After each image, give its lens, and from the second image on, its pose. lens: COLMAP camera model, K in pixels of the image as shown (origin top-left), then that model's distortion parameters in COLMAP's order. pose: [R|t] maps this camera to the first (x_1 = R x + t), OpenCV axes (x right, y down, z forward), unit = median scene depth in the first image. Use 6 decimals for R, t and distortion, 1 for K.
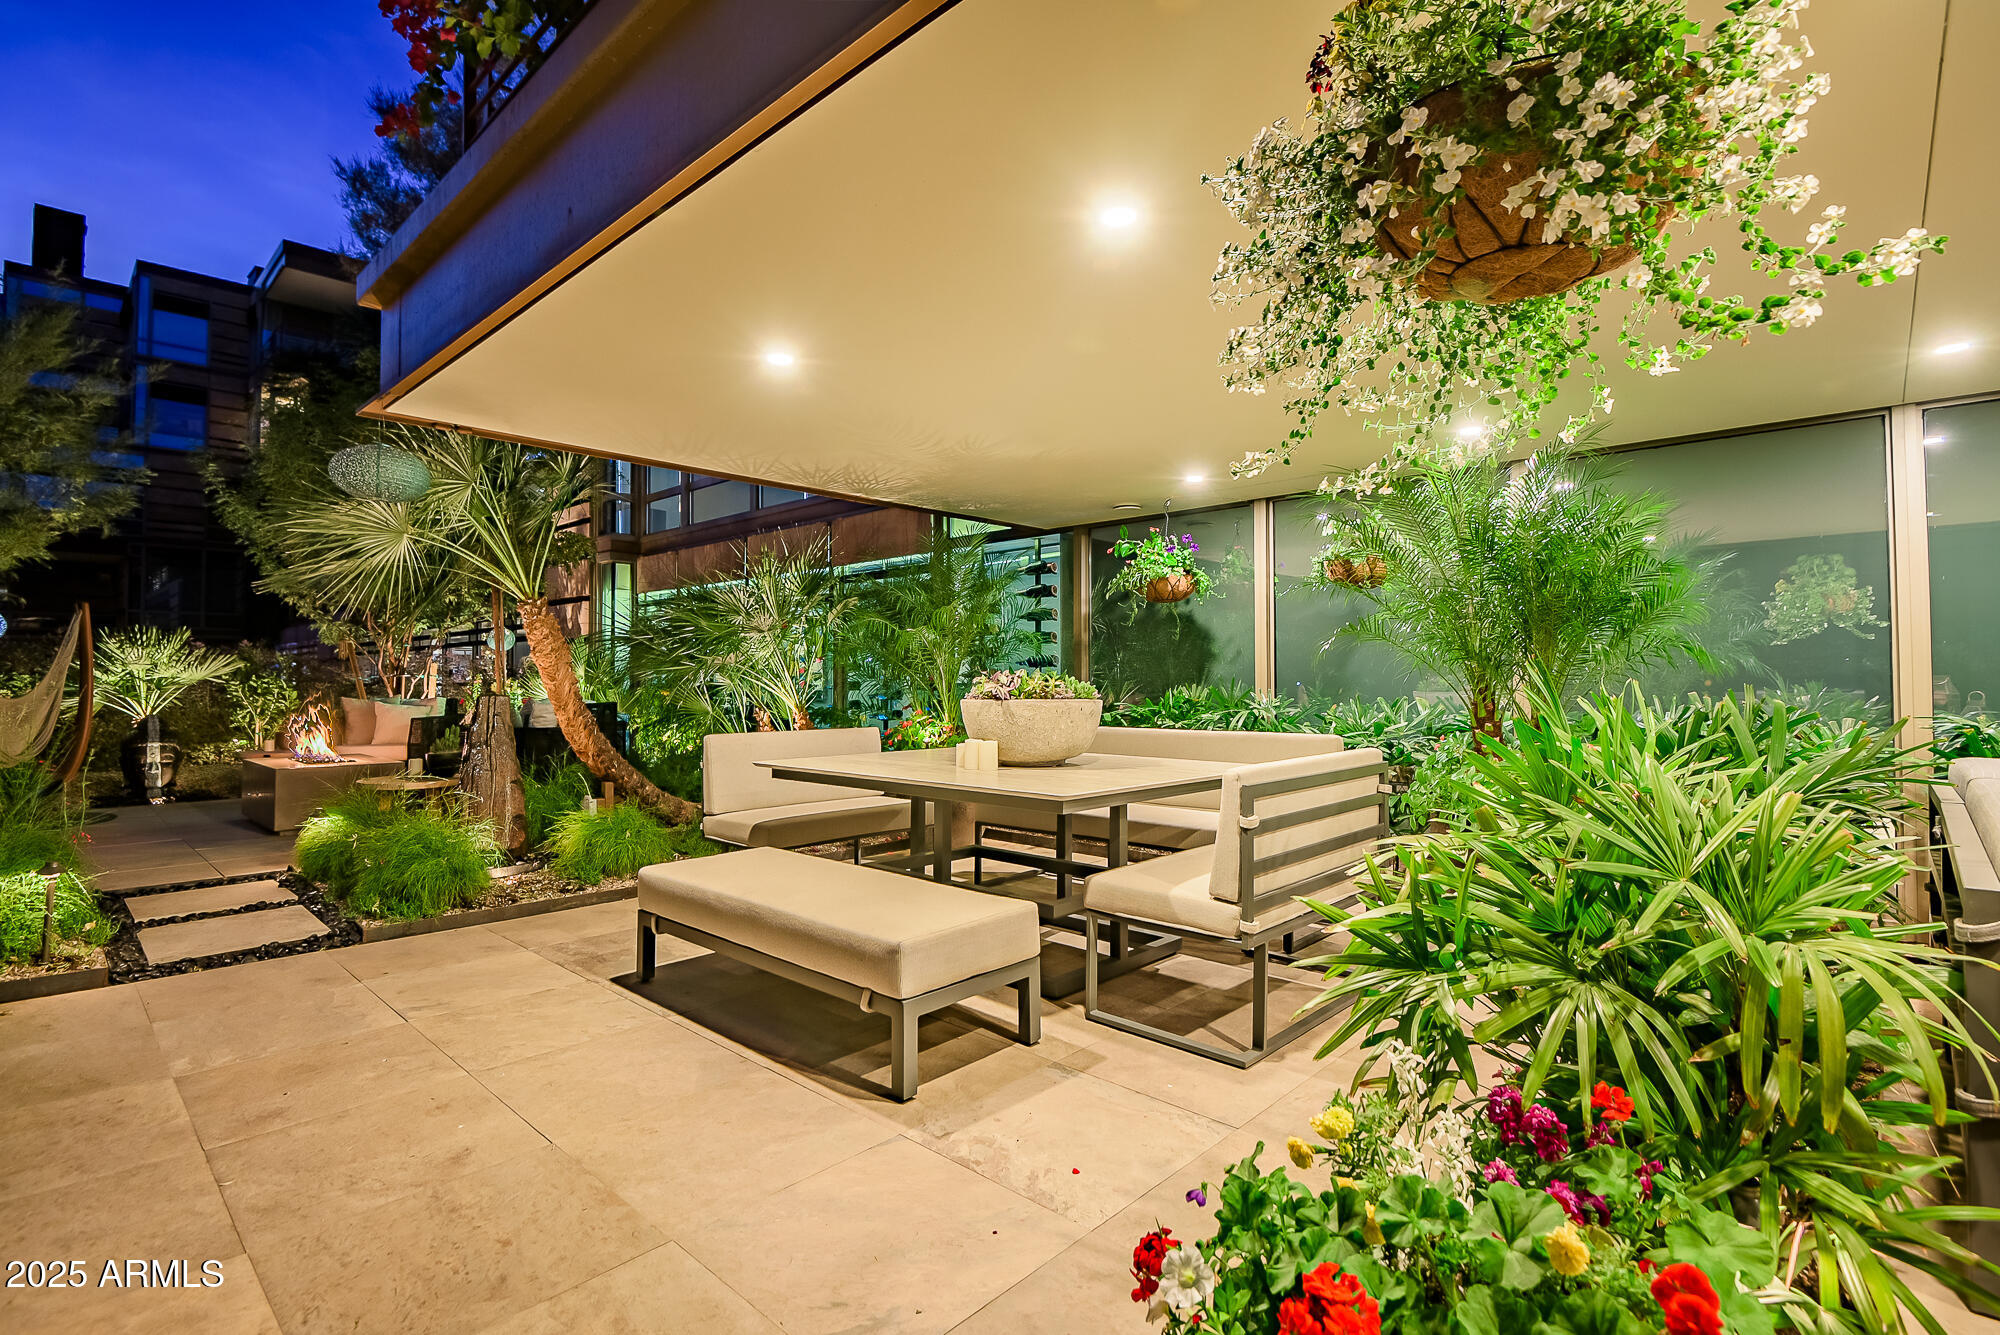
lens RADIAL K [[937.0, 0, 1019.2], [0, 937.0, 650.5], [0, 0, 1]] dist [-0.013710, -0.002945]
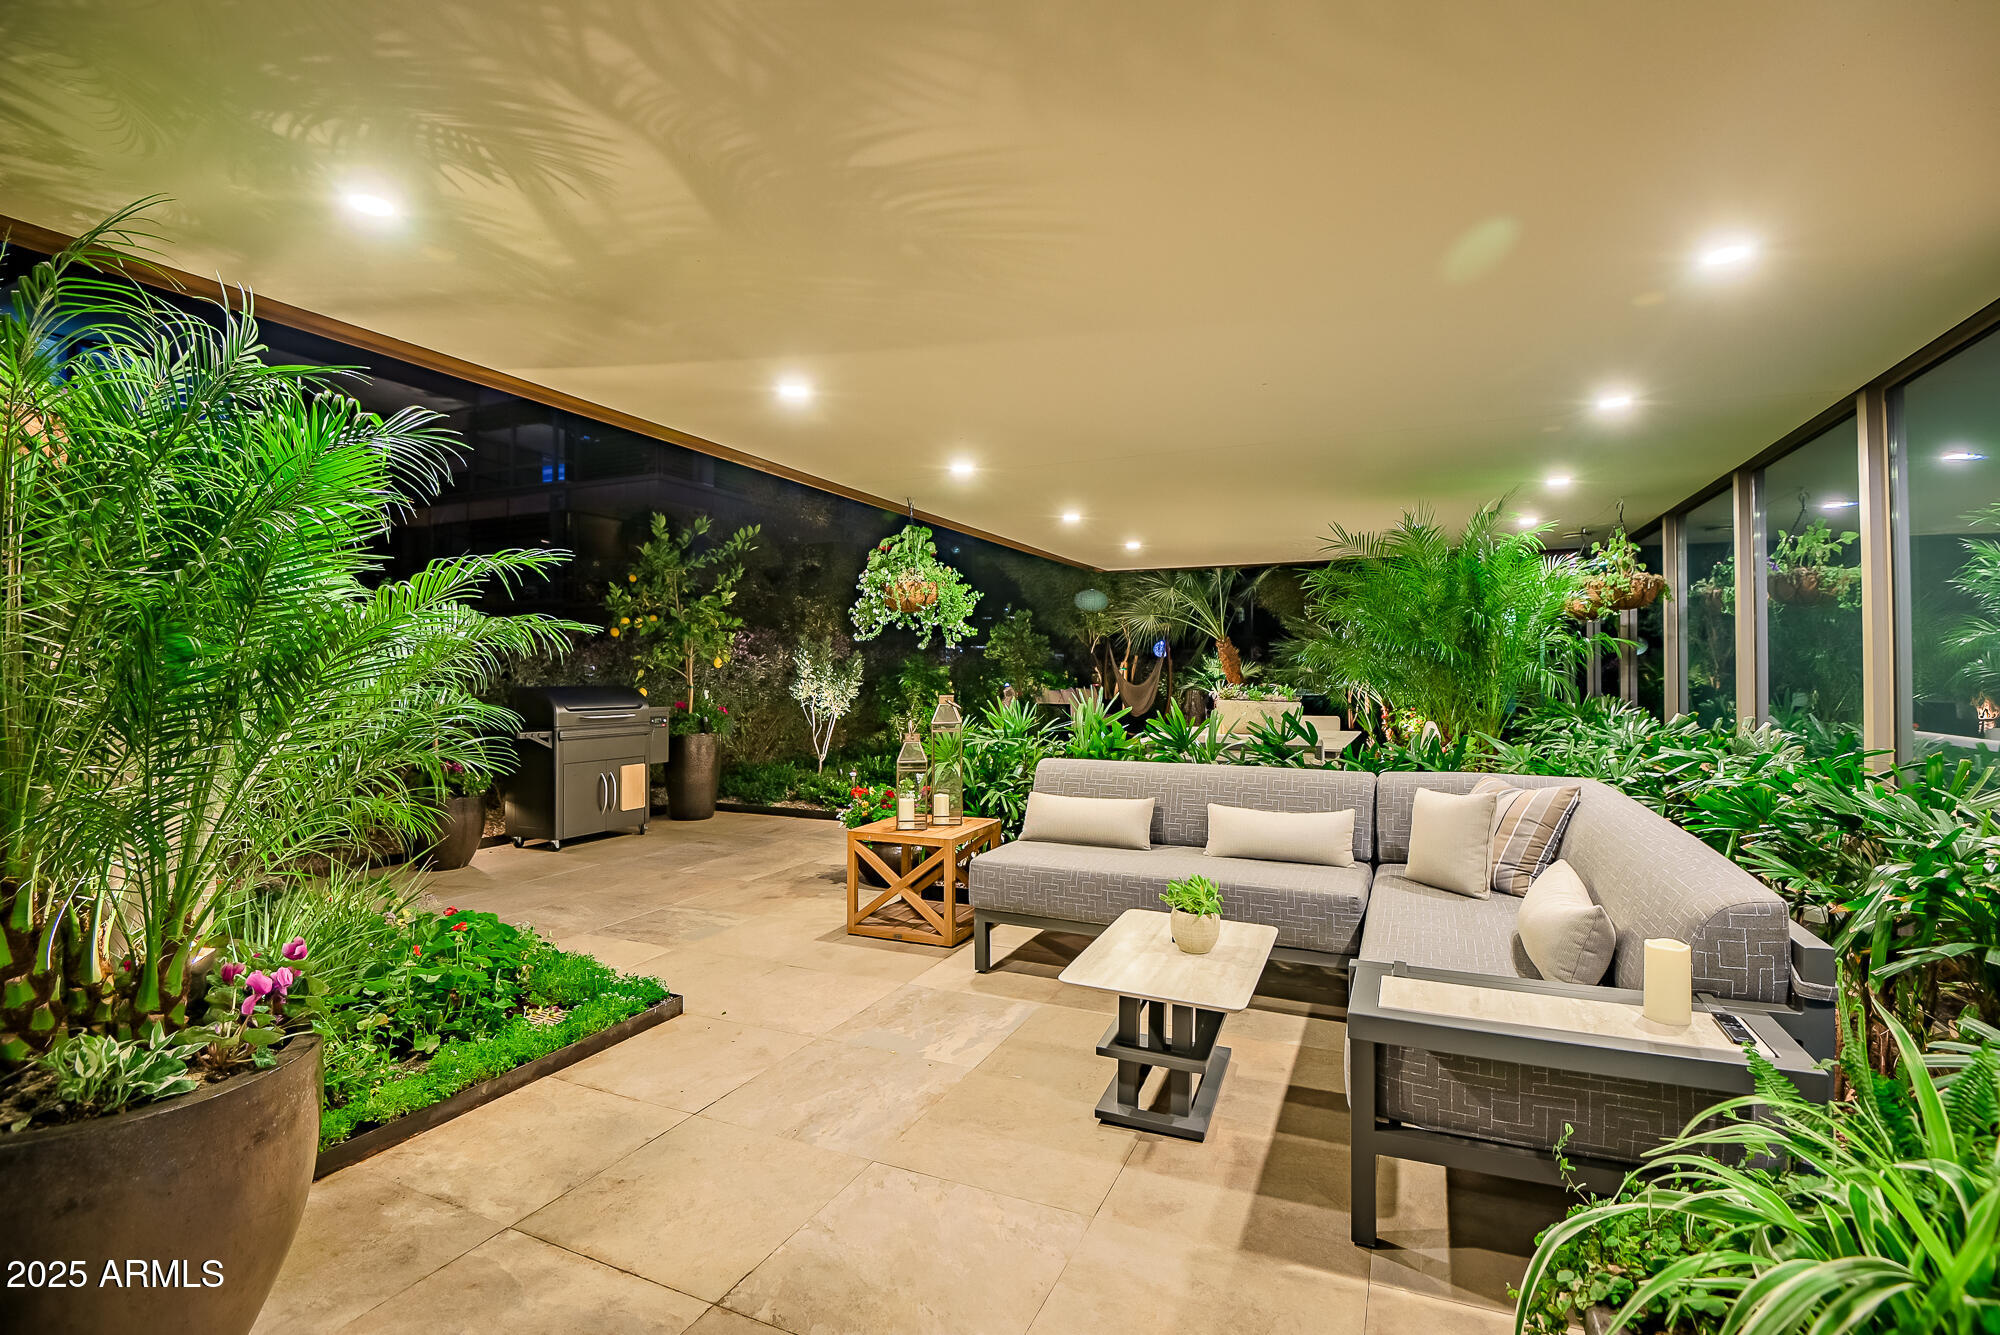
lens RADIAL K [[912.7, 0, 997.8], [0, 912.7, 666.5], [0, 0, 1]] dist [-0.018363, -0.000897]
pose [[0.300275, 0.002055, -0.953851, 1.002625], [0.032942, 0.999379, 0.012523, -0.033156], [0.953284, -0.035182, 0.300021, 0.007356]]
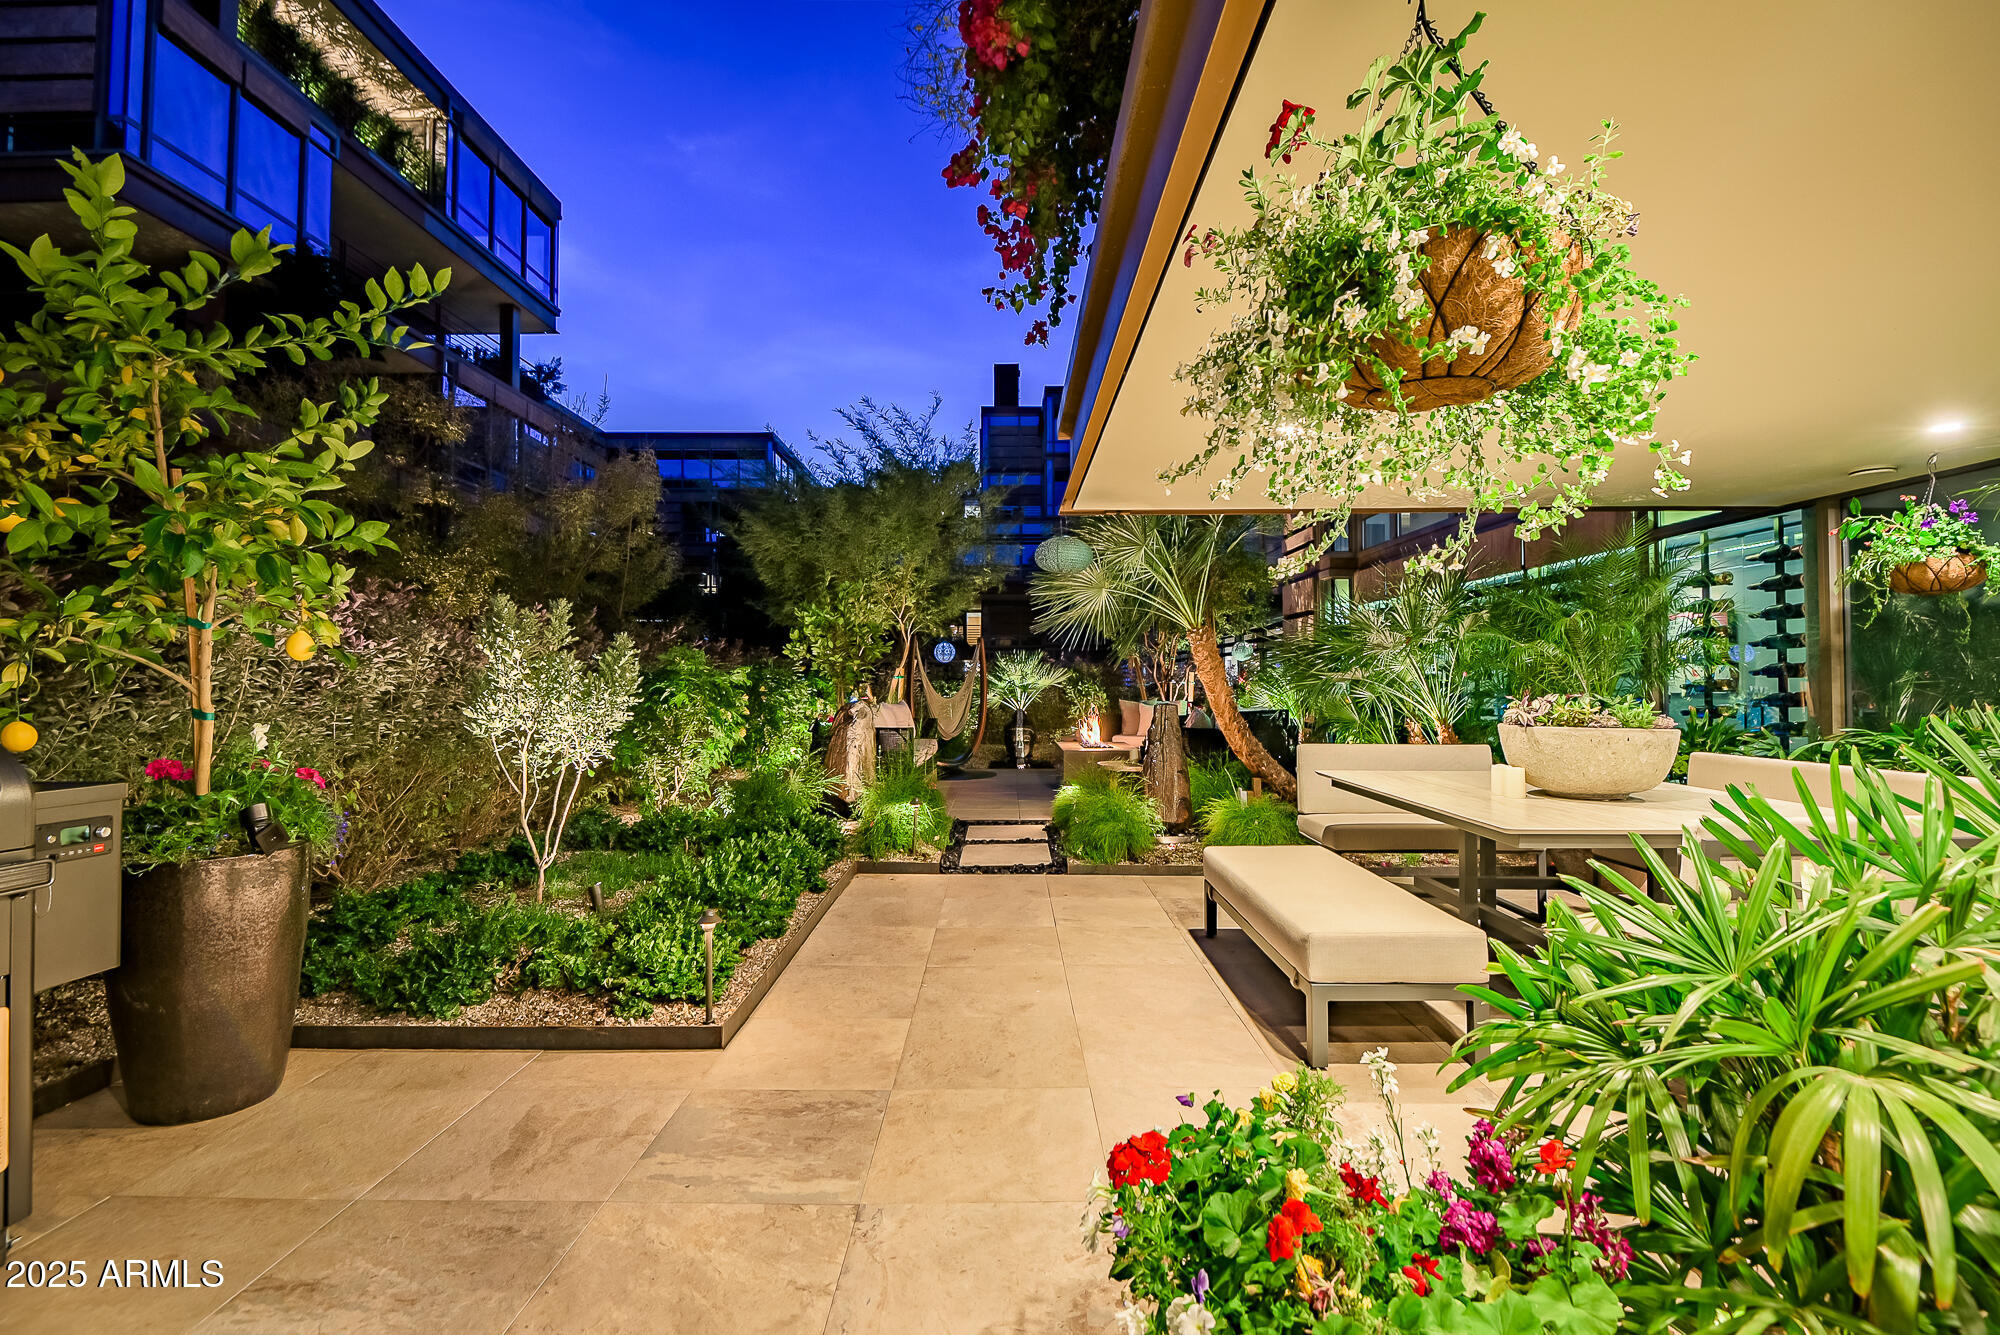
lens RADIAL K [[912.7, 0, 995.3], [0, 912.7, 663.5], [0, 0, 1]] dist [-0.018363, -0.000897]
pose [[0.662011, -0.011558, -0.749405, 0.201375], [0.024922, 0.999668, 0.006598, -0.020628], [0.749080, -0.023045, 0.662079, -0.023141]]
